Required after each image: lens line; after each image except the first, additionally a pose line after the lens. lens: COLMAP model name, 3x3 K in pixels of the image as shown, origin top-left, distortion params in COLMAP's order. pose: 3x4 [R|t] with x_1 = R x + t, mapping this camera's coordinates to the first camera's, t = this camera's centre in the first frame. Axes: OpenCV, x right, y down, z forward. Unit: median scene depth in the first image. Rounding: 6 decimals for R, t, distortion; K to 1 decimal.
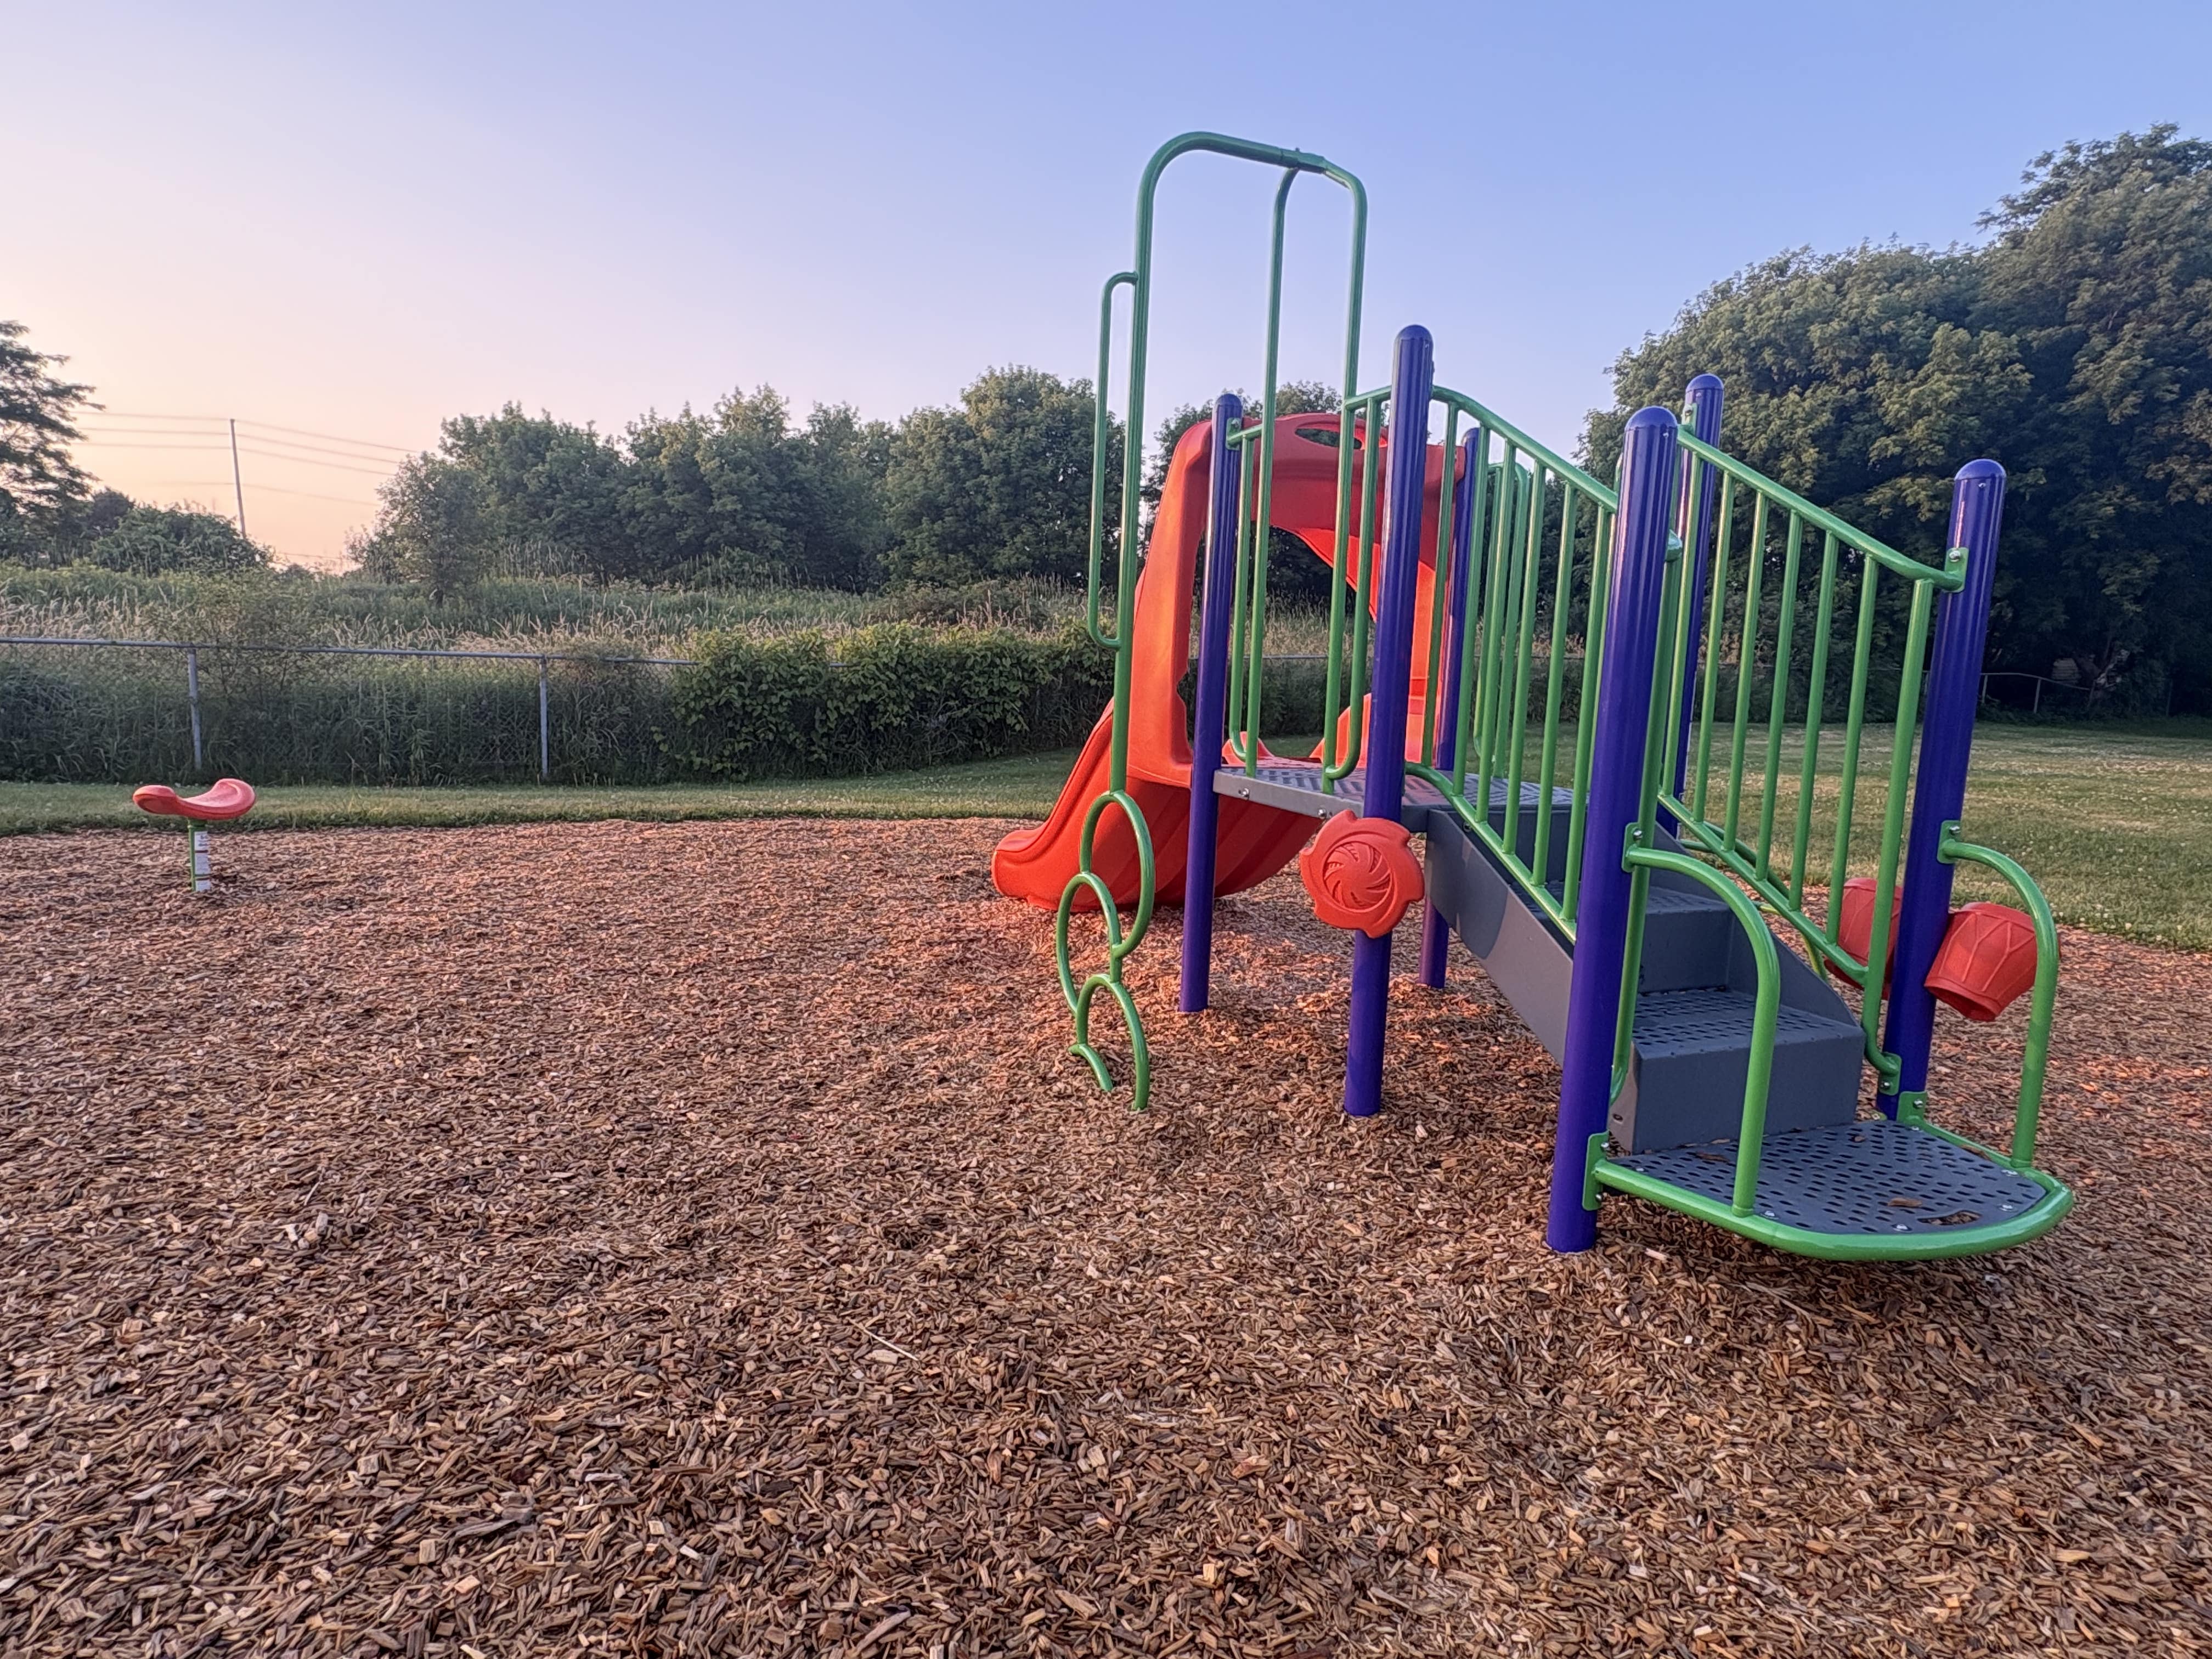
lens RADIAL K [[1260.4, 0, 1101.4], [0, 1260.4, 824.1], [0, 0, 1]] dist [-0.003454, 0.001271]
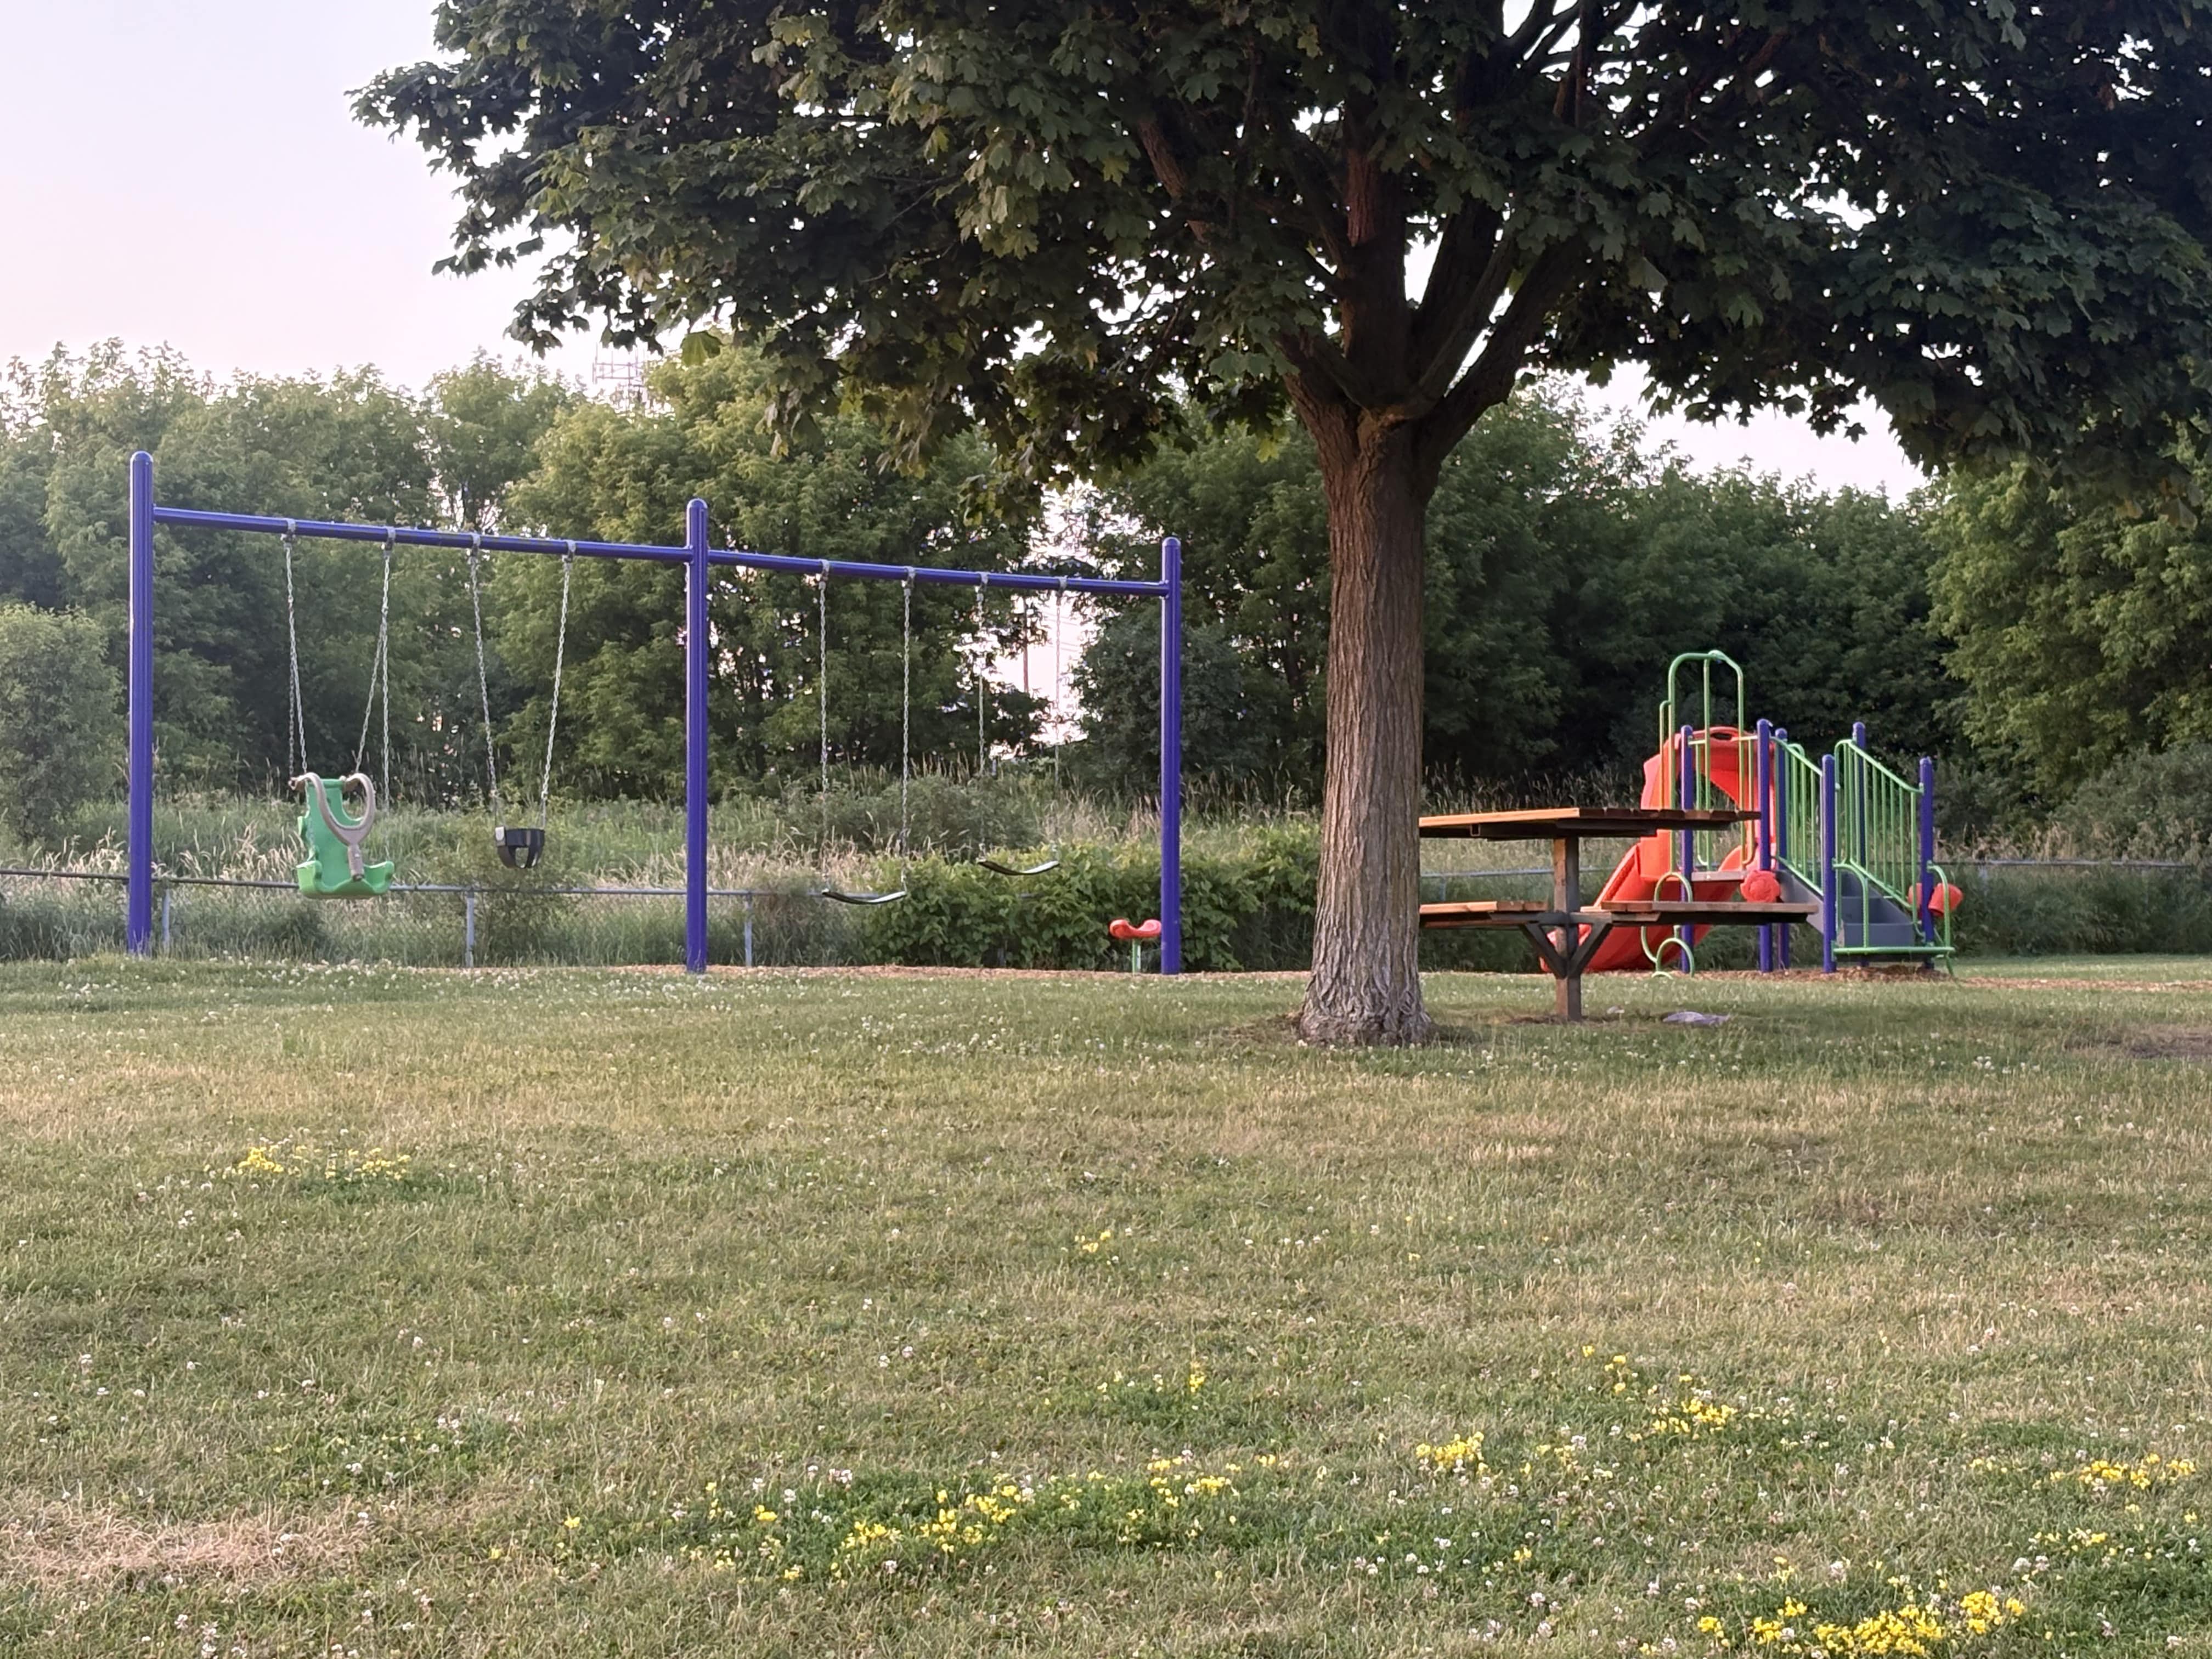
lens RADIAL K [[4917.9, 0, 1106.0], [0, 4917.9, 829.5], [0, 0, 1]] dist [0.235323, -0.504509]
pose [[0.987441, -0.039338, 0.153014, -0.237272], [0.064119, 0.984941, -0.160561, 0.127584], [-0.144394, 0.168356, 0.975093, -0.779734]]
